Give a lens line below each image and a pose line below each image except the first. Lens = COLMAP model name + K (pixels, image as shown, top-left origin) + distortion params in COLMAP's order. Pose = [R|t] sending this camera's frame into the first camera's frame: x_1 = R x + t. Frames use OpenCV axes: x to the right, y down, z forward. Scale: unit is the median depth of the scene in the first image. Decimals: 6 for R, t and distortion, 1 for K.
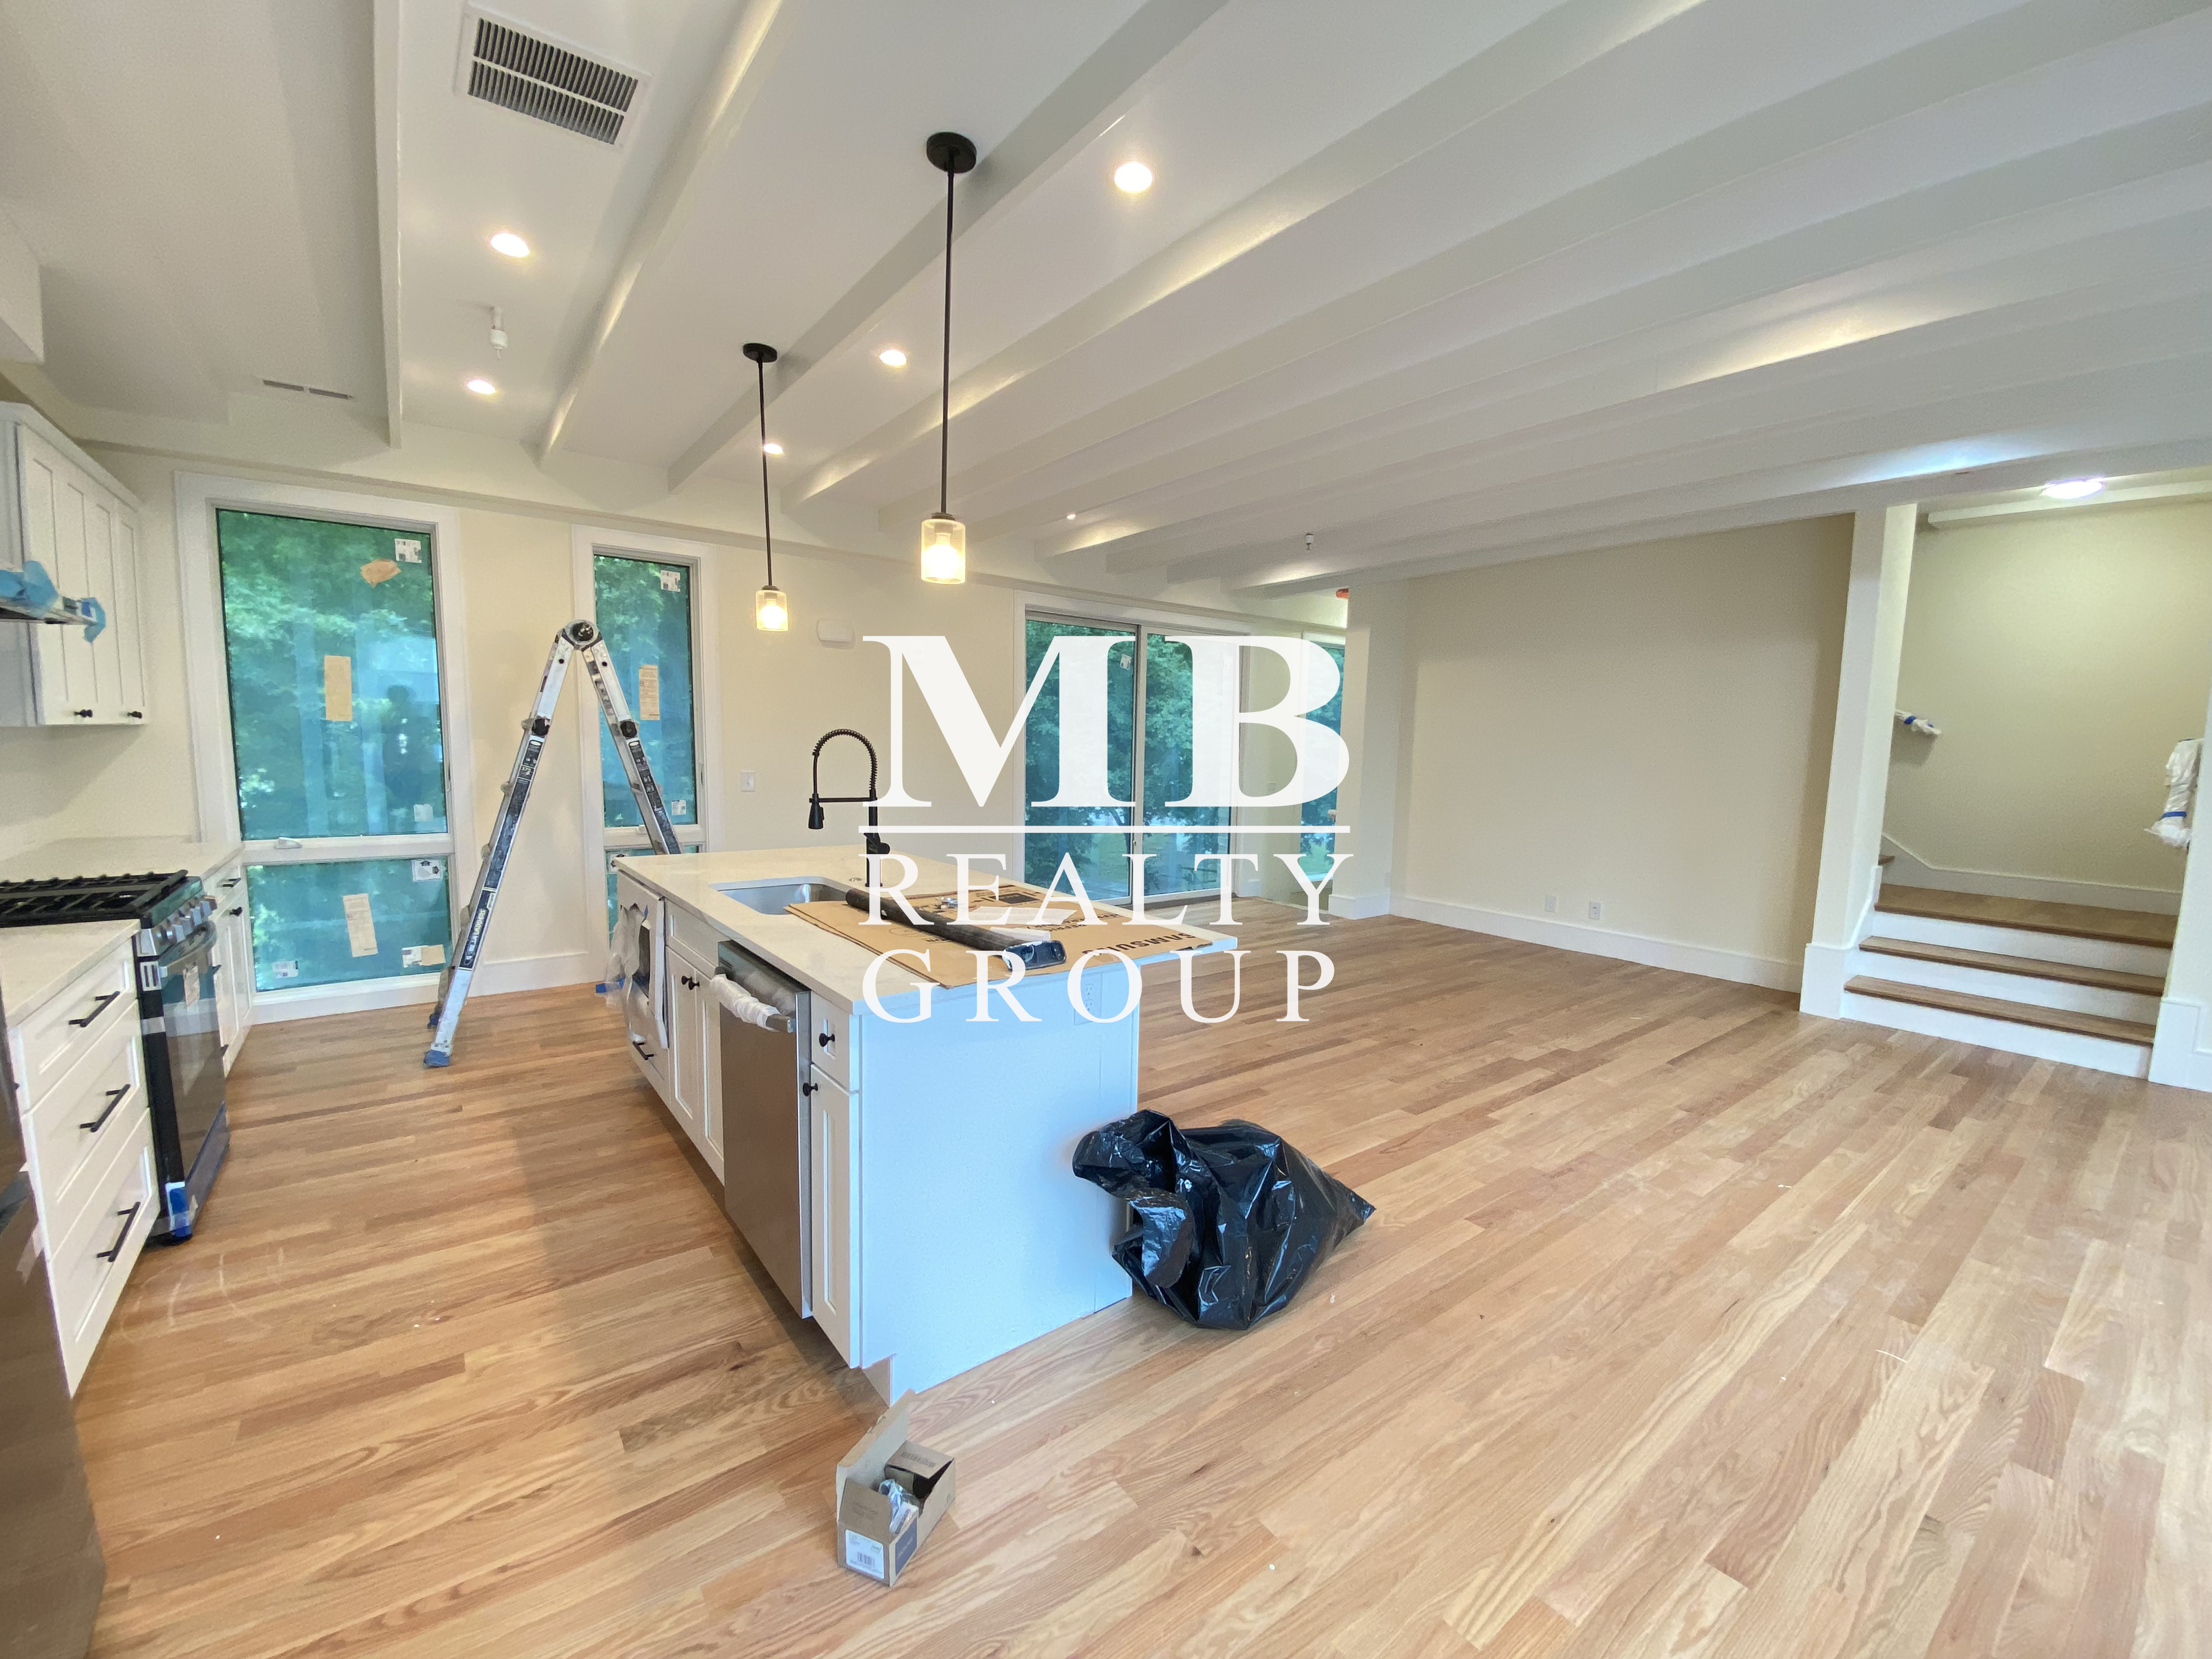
lens RADIAL K [[910.4, 0, 1114.5], [0, 910.4, 841.7], [0, 0, 1]] dist [0.007134, -0.012131]
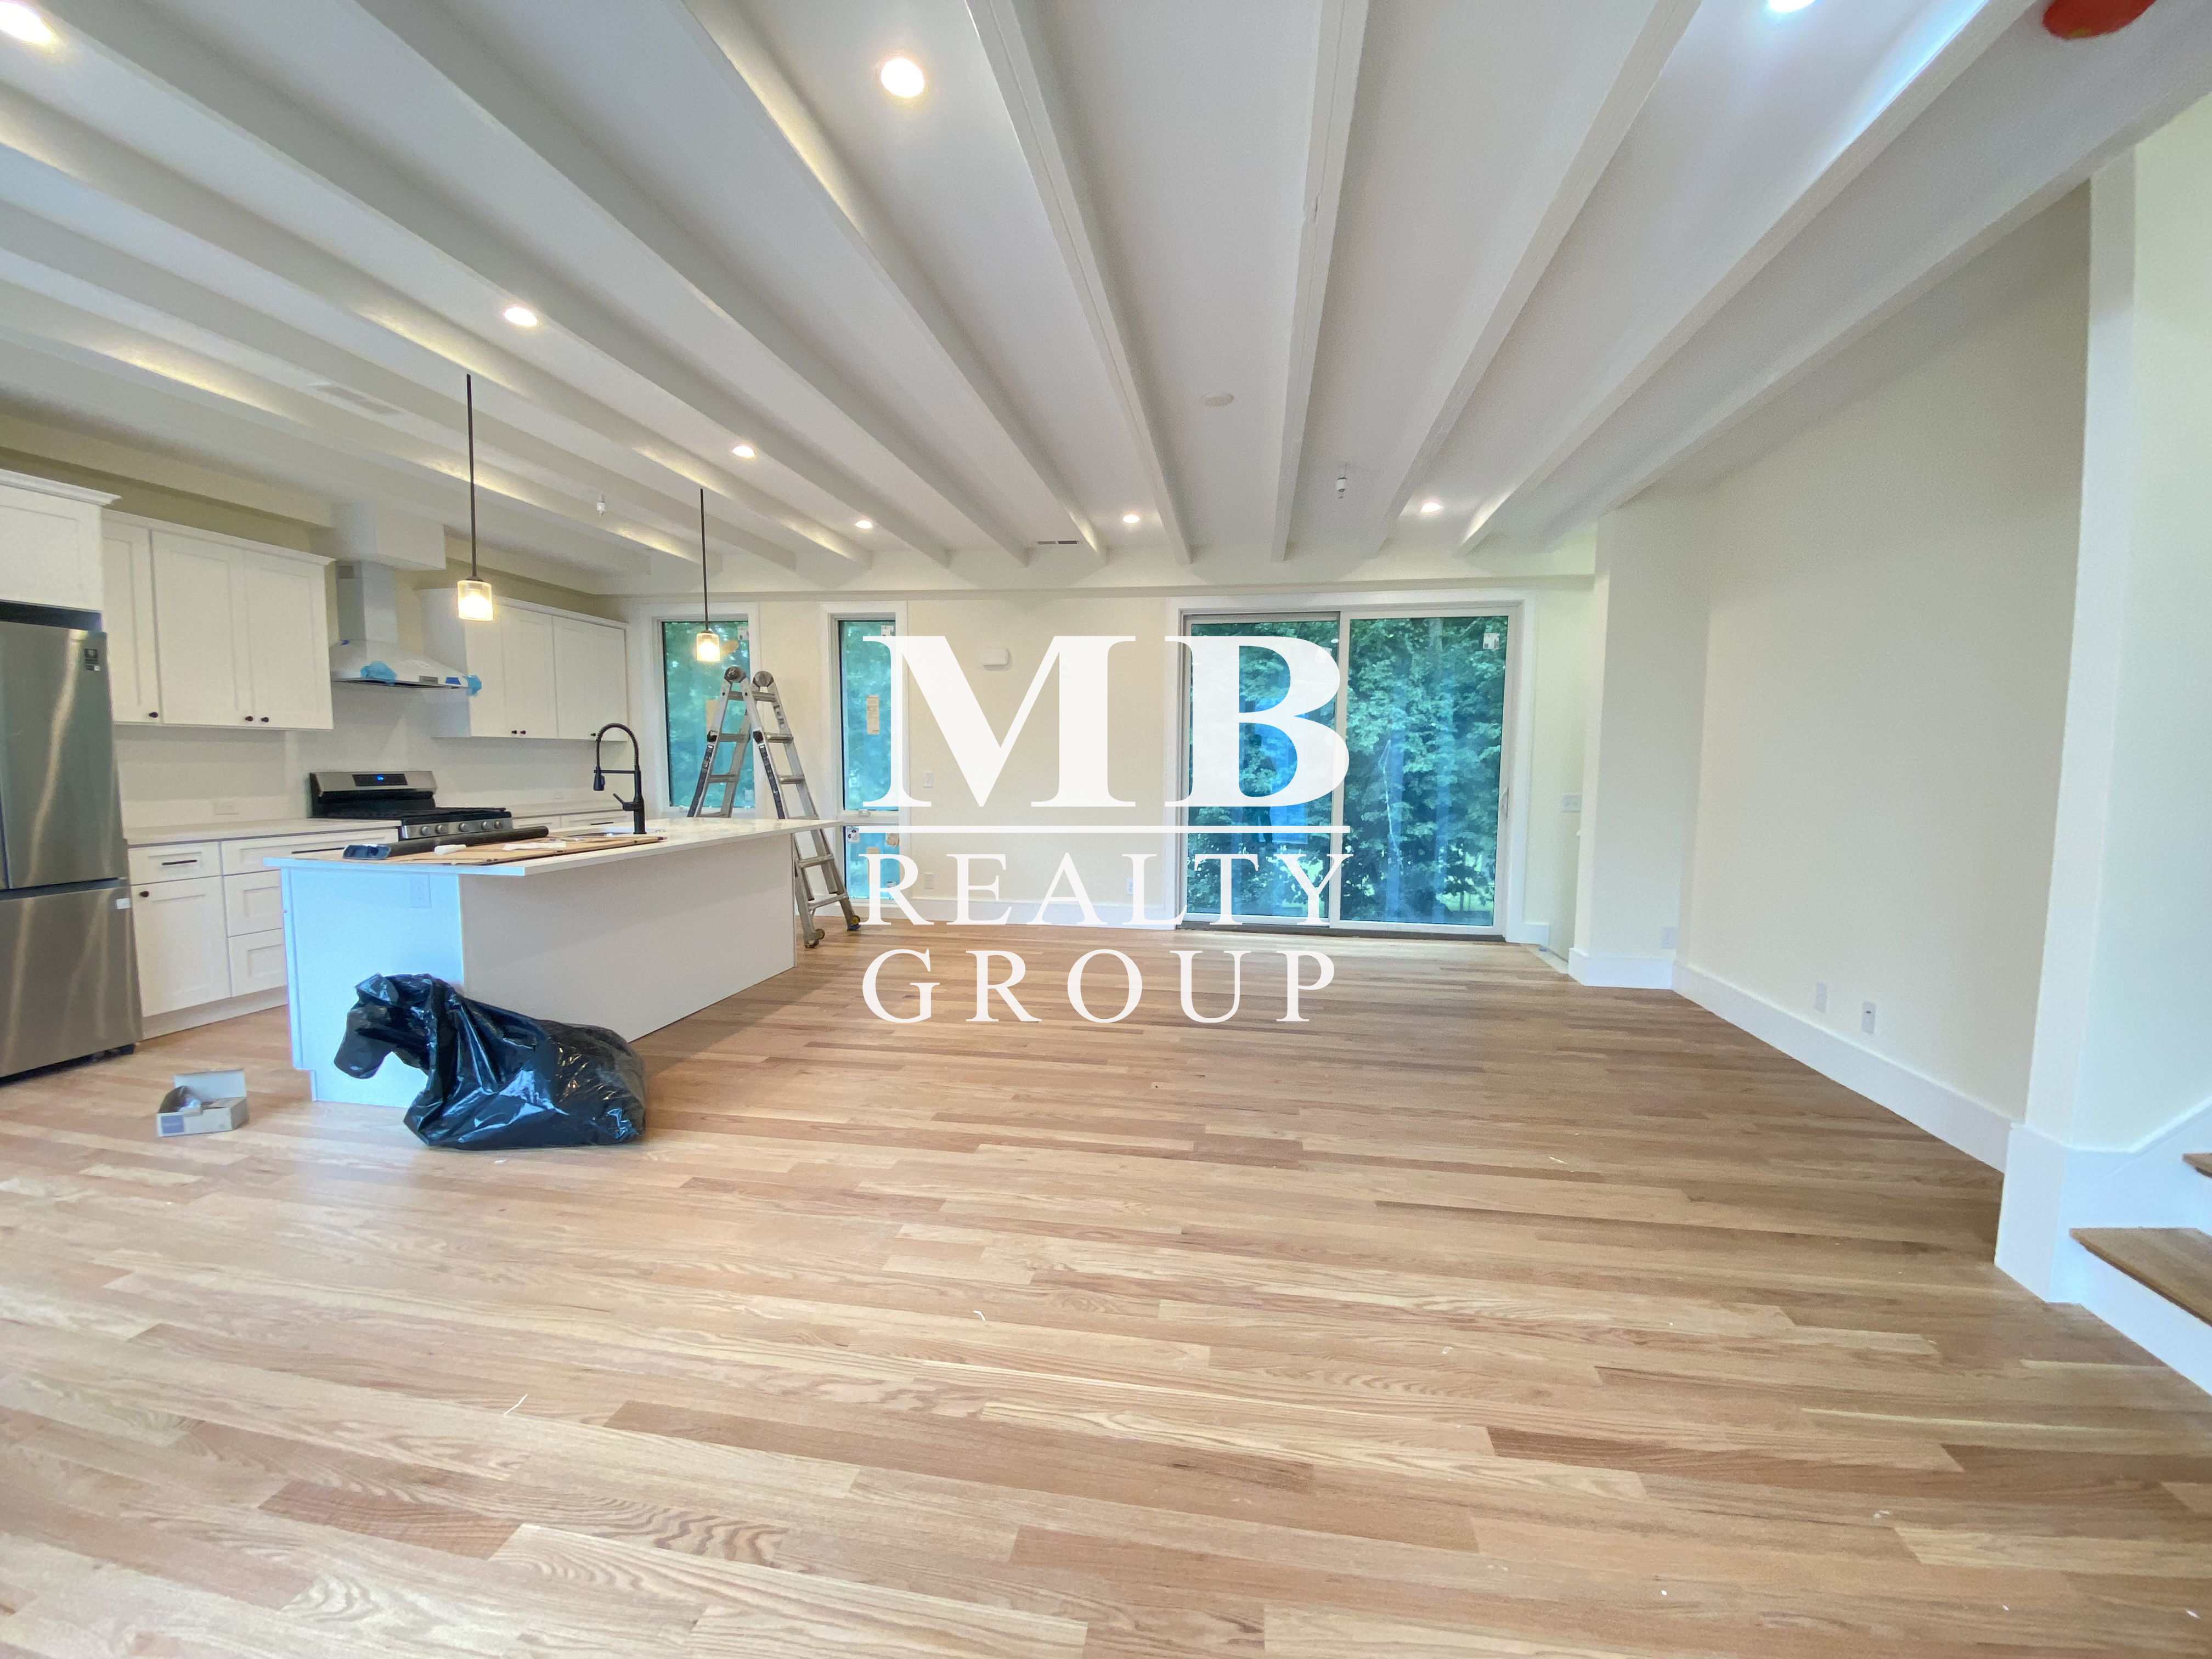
lens RADIAL K [[910.4, 0, 1093.7], [0, 910.4, 837.5], [0, 0, 1]] dist [0.007134, -0.012131]
pose [[0.674822, 0.049023, -0.736350, 1.172453], [-0.073715, 0.997279, -0.001162, 0.003923], [0.734289, 0.055064, 0.676600, 0.512123]]
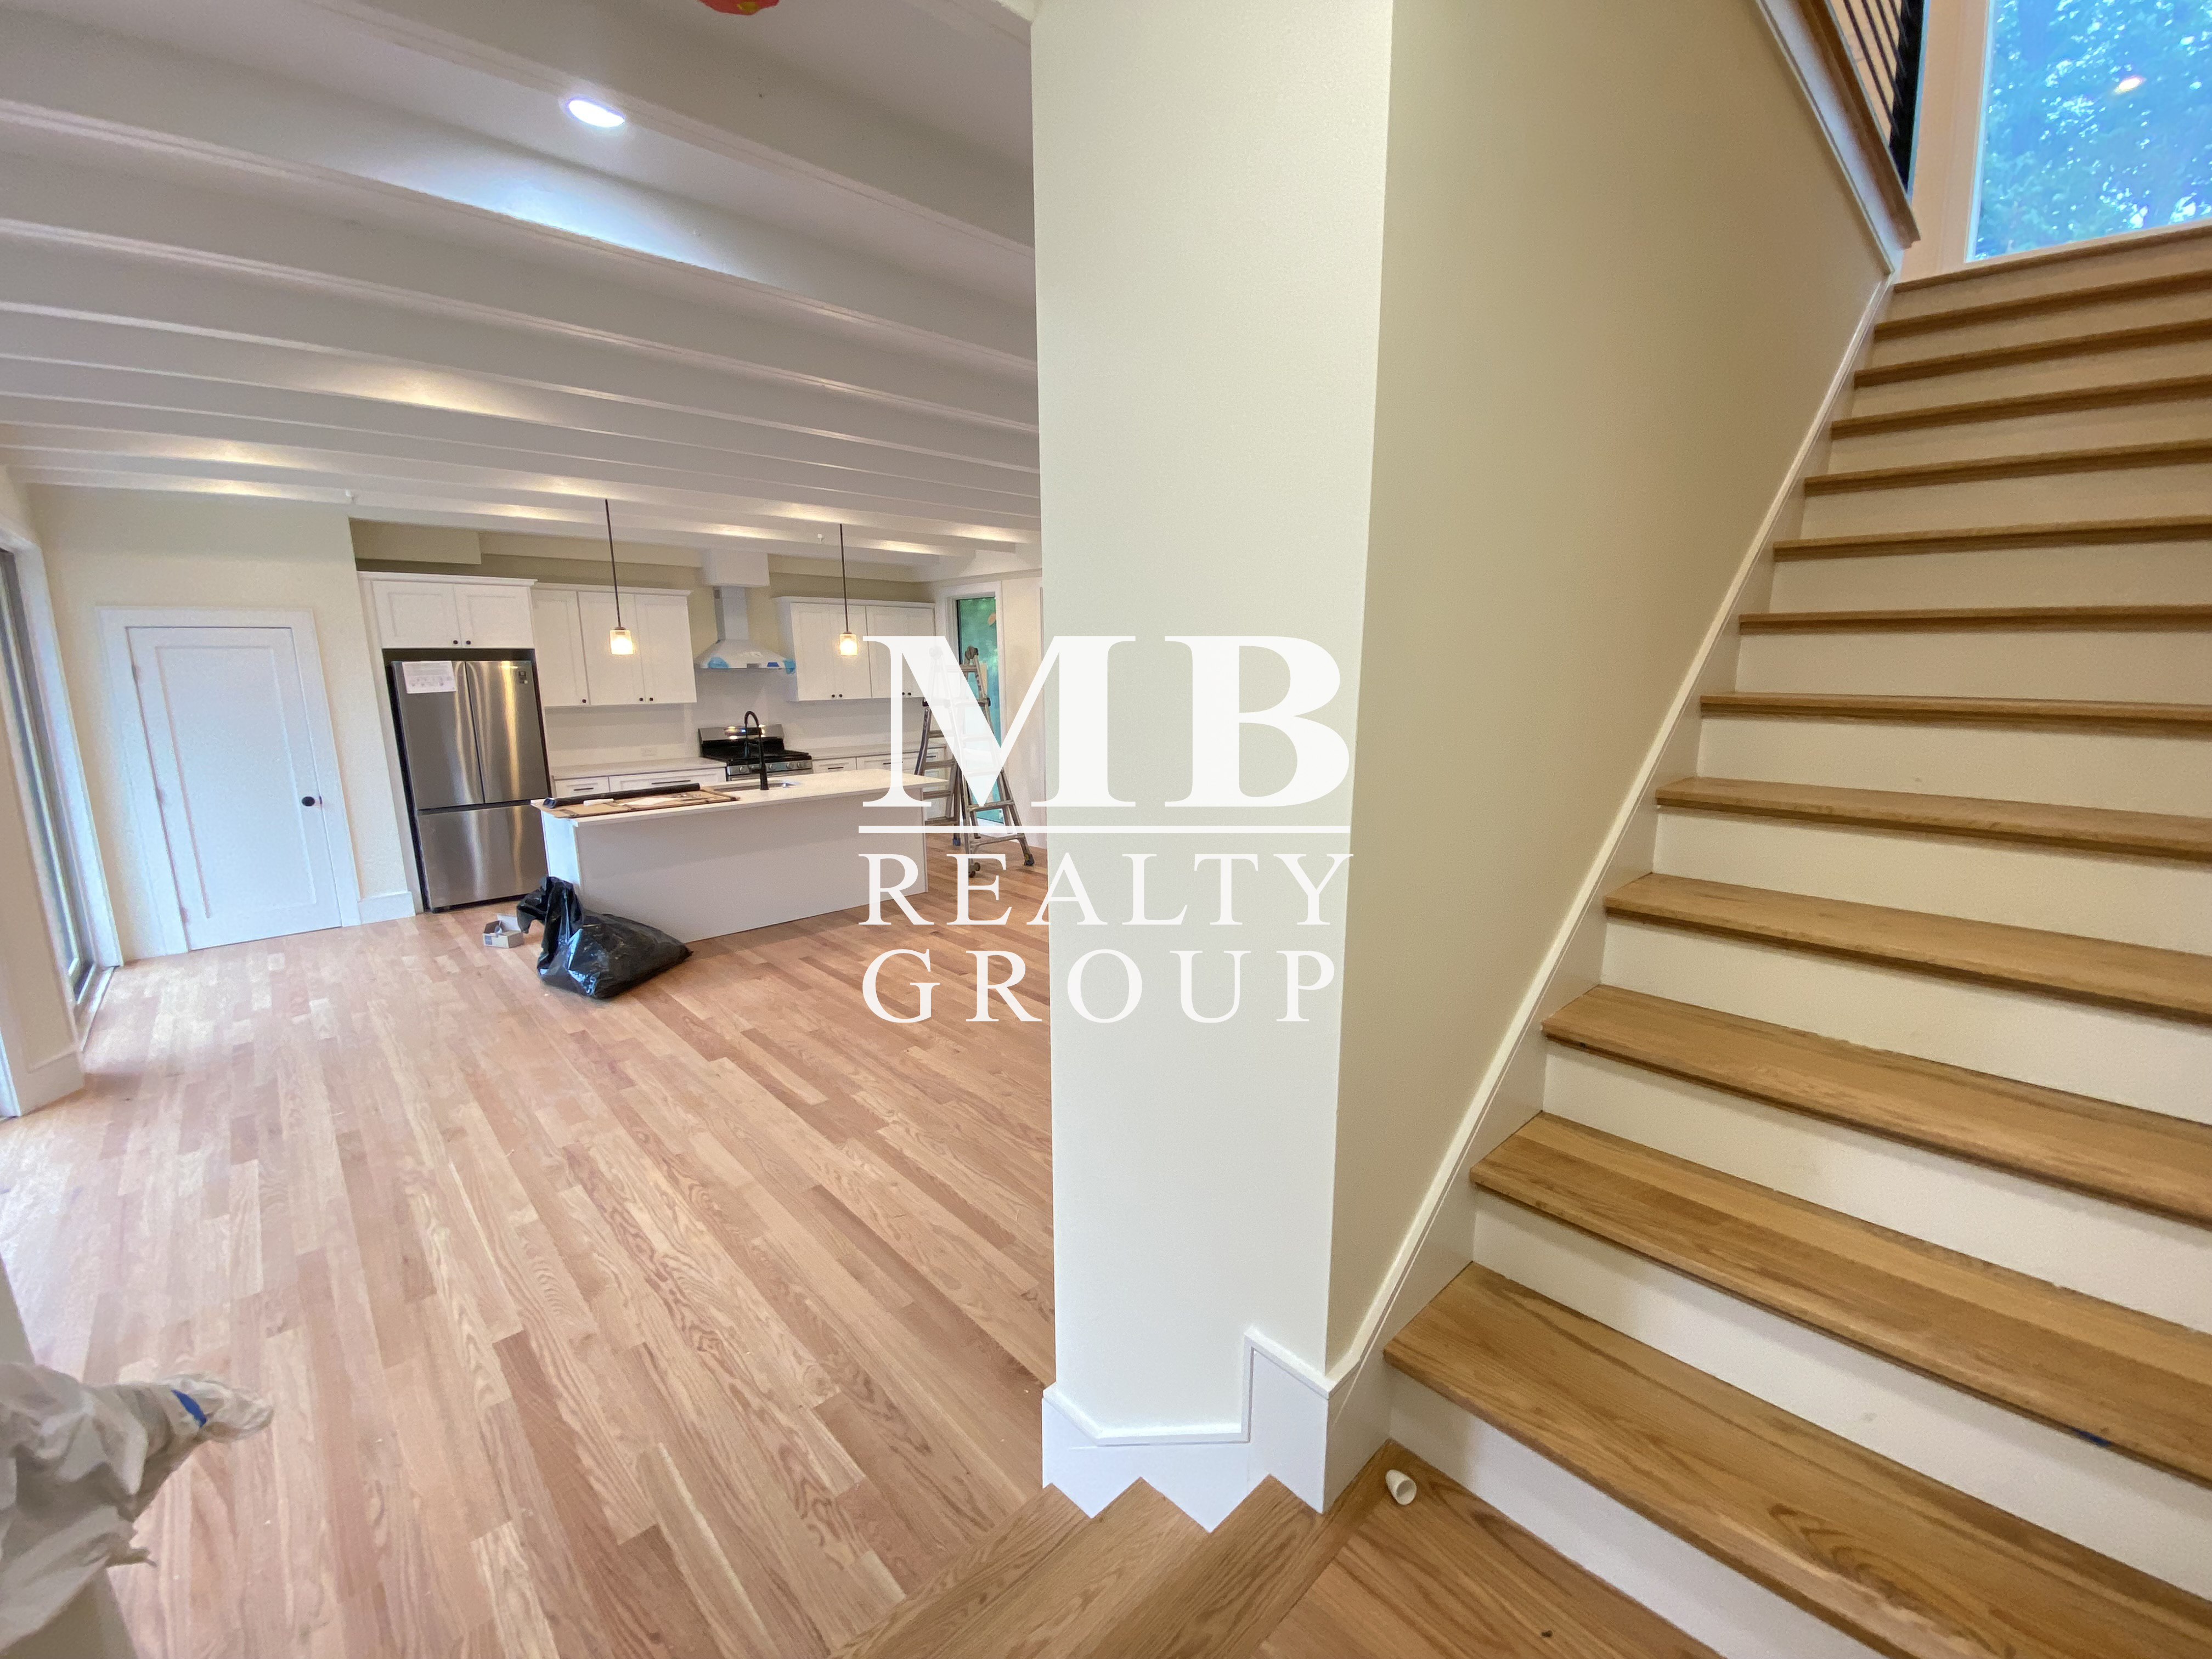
lens RADIAL K [[910.4, 0, 1089.1], [0, 910.4, 822.6], [0, 0, 1]] dist [0.007134, -0.012131]
pose [[0.079293, 0.158063, -0.984240, 1.652382], [-0.096070, 0.983965, 0.150280, -0.231608], [0.992211, 0.082640, 0.093206, 1.415758]]
